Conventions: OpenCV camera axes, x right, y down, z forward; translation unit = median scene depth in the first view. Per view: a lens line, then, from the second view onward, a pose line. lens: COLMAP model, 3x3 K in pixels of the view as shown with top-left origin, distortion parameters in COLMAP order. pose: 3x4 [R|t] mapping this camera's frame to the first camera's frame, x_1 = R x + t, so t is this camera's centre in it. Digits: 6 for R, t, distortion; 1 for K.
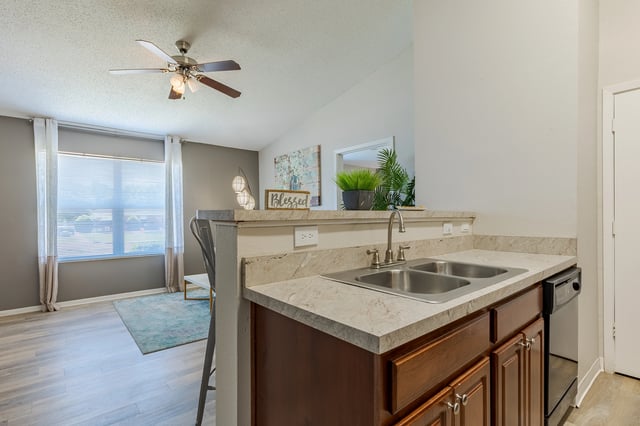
lens RADIAL K [[293.3, 0, 314.6], [0, 293.3, 218.1], [0, 0, 1]] dist [-0.003354, 0.000290]
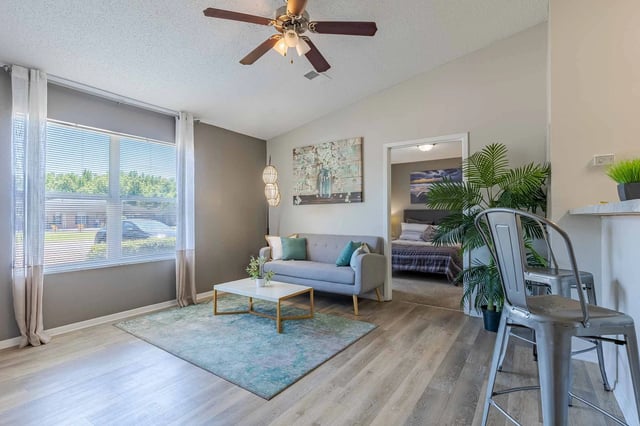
lens RADIAL K [[293.3, 0, 319.8], [0, 293.3, 212.7], [0, 0, 1]] dist [-0.003354, 0.000290]
pose [[0.972963, 0.013124, 0.230587, -0.324294], [-0.010295, 0.999856, -0.013467, 0.003838], [-0.230730, 0.010729, 0.972959, 0.130260]]
